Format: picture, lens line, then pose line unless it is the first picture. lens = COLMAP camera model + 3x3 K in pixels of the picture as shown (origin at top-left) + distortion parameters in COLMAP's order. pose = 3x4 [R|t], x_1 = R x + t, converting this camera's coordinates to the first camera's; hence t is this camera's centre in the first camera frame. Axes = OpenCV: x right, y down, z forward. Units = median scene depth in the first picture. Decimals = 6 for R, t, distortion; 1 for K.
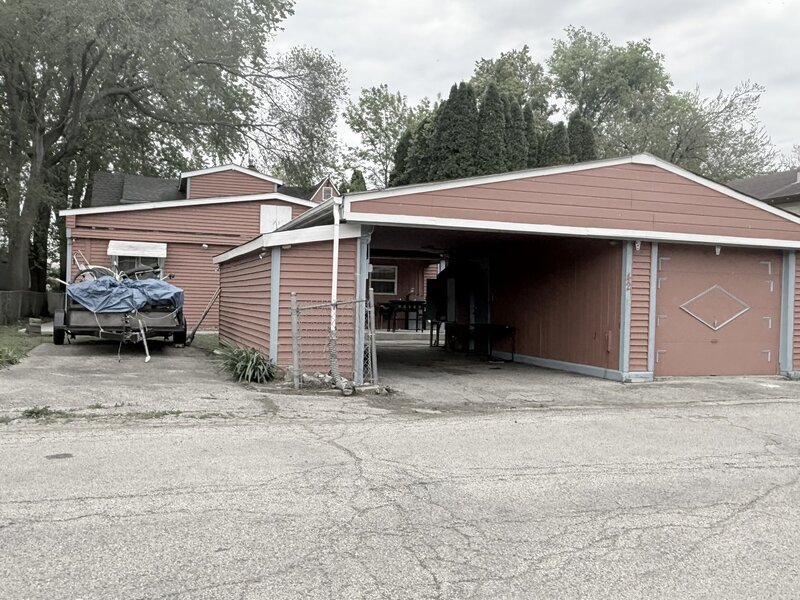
lens RADIAL K [[741.2, 0, 400.0], [0, 741.2, 300.0], [0, 0, 1]] dist [0.005074, 0.000039]
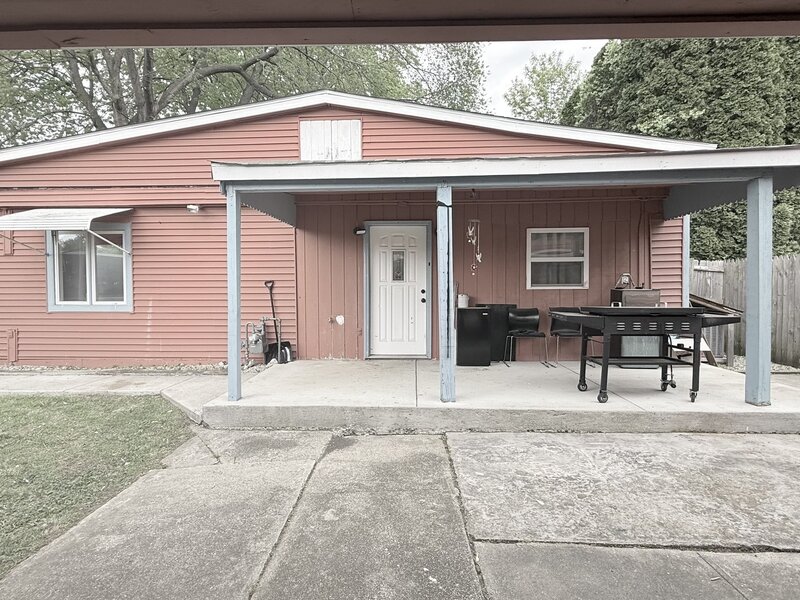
lens RADIAL K [[425.5, 0, 400.0], [0, 425.5, 300.0], [0, 0, 1]] dist [0.002565, -0.000203]
pose [[0.934250, -0.020400, -0.356034, -0.040843], [0.031746, 0.999156, 0.026052, -0.021742], [0.355202, -0.035642, 0.934110, 1.410053]]
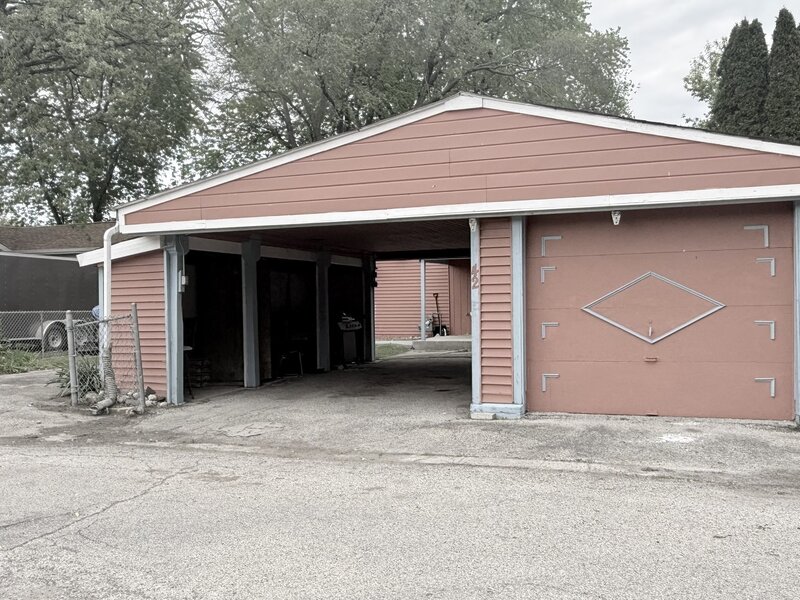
lens RADIAL K [[741.2, 0, 400.0], [0, 741.2, 300.0], [0, 0, 1]] dist [0.005074, 0.000039]
pose [[0.779854, -0.038774, -0.624759, 0.676062], [0.035710, 0.999210, -0.017438, 0.007663], [0.624941, -0.008711, 0.780623, 0.386690]]
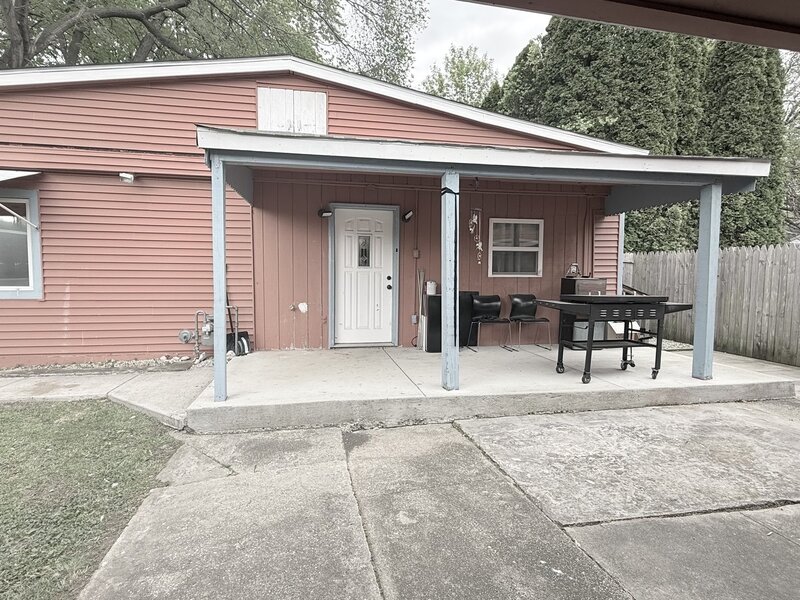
lens RADIAL K [[425.5, 0, 400.0], [0, 425.5, 300.0], [0, 0, 1]] dist [0.002565, -0.000203]
pose [[0.991694, -0.009141, -0.128298, -0.127999], [0.018132, 0.997446, 0.069083, -0.026849], [0.127339, -0.070835, 0.989327, 1.400258]]
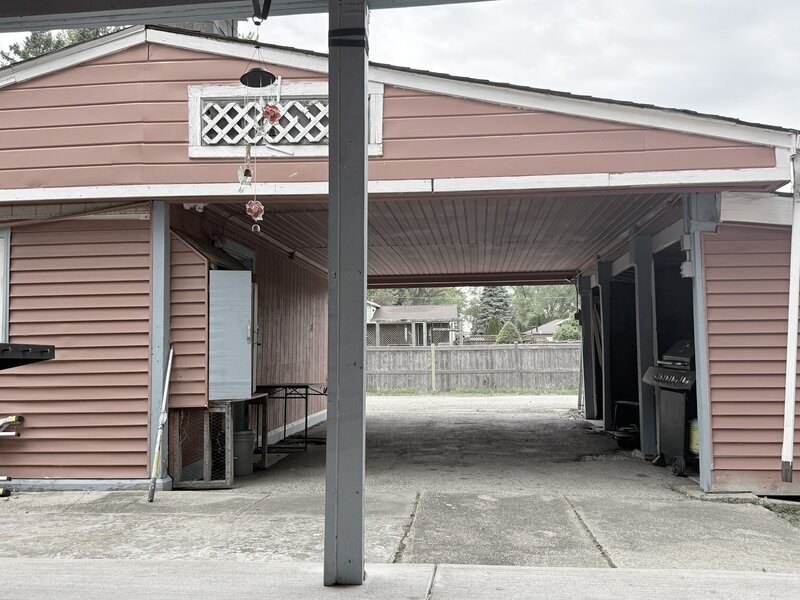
lens RADIAL K [[738.3, 0, 400.0], [0, 738.3, 300.0], [0, 0, 1]] dist [0.084769, -0.001667]
pose [[-0.901450, 0.014280, 0.432647, -0.245847], [-0.014352, 0.997920, -0.062840, 0.003163], [-0.432645, -0.062857, -0.899371, 1.956369]]
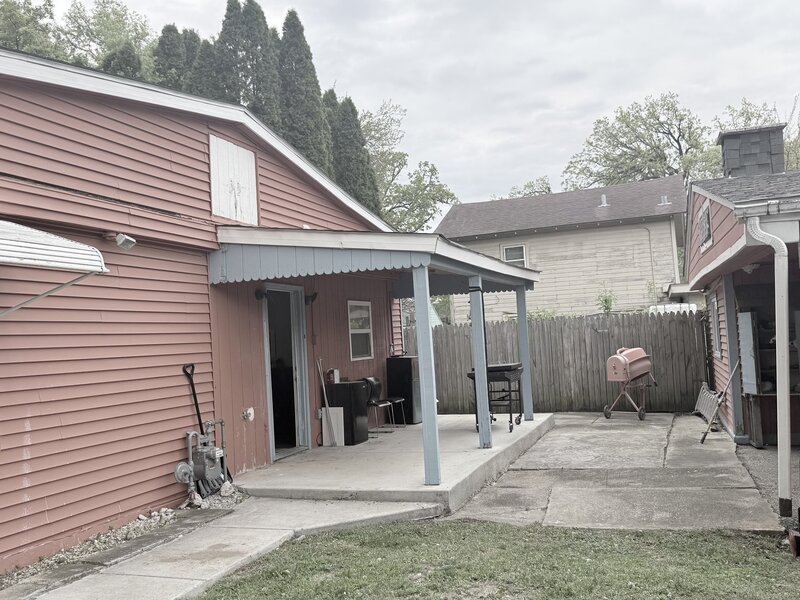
lens RADIAL K [[738.3, 0, 400.0], [0, 738.3, 300.0], [0, 0, 1]] dist [0.084769, -0.001667]
pose [[0.621979, -0.018672, 0.782811, -0.778582], [0.070229, 0.997017, -0.032019, -0.059357], [-0.779878, 0.074892, 0.621435, 1.344185]]
